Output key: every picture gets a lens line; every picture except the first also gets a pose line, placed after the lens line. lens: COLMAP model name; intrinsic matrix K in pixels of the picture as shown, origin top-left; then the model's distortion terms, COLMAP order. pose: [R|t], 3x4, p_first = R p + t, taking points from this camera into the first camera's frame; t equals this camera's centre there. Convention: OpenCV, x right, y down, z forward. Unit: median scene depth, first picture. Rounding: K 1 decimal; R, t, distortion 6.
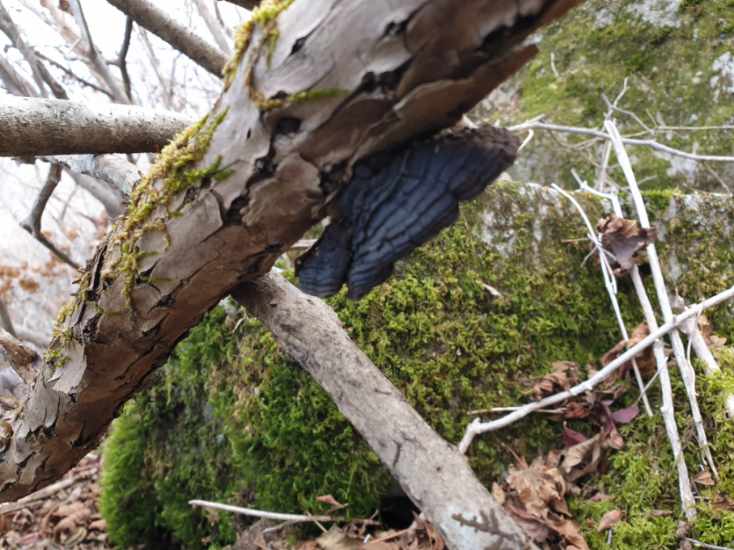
lens RADIAL K [[619.1, 0, 350.0], [0, 619.1, 279.1], [0, 0, 1]] dist [-0.047643, 0.127342]
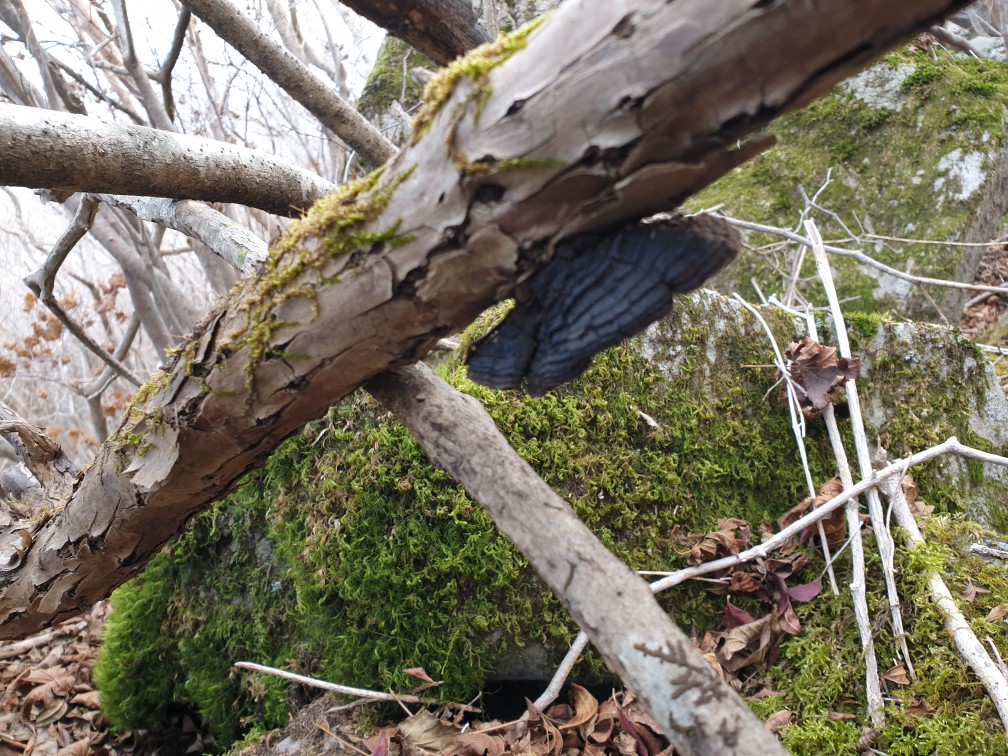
lens RADIAL K [[852.6, 0, 476.9], [0, 852.6, 374.6], [0, 0, 1]] dist [-0.024324, 0.116078]
pose [[0.994658, 0.089152, 0.052034, -0.050592], [-0.087364, 0.995537, -0.035689, 0.019015], [-0.054983, 0.030952, 0.998007, -0.071565]]
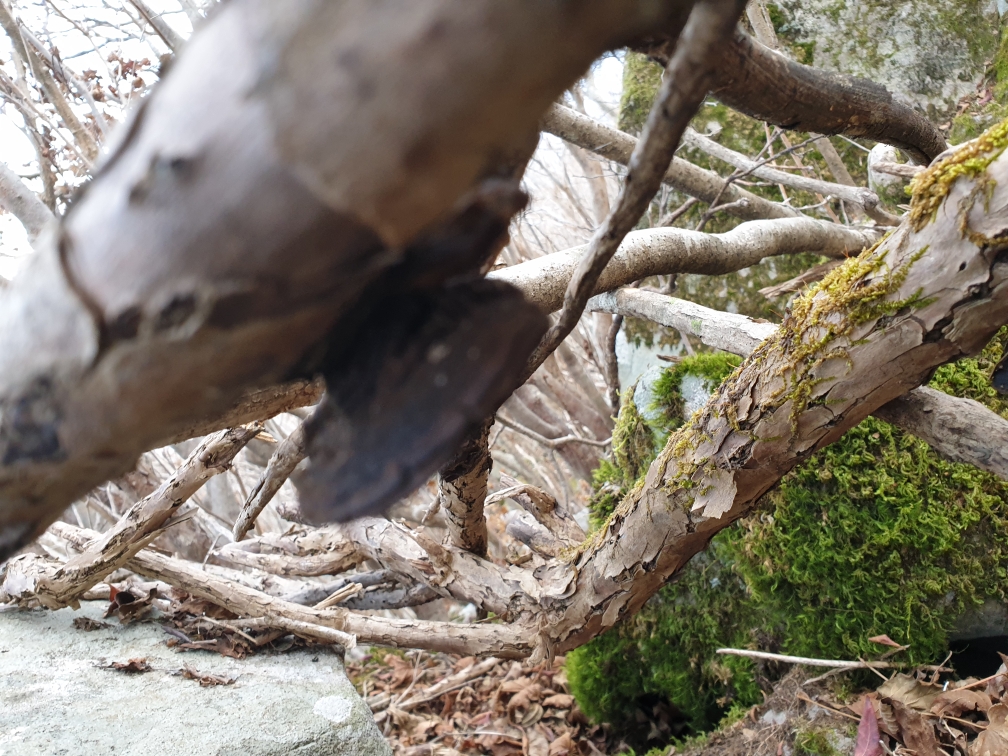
lens RADIAL K [[852.6, 0, 476.9], [0, 852.6, 374.6], [0, 0, 1]] dist [-0.024324, 0.116078]
pose [[0.957887, -0.142667, -0.249195, -0.221351], [0.136958, 0.989761, -0.040195, -0.030012], [0.252378, 0.004373, 0.967619, -0.268857]]
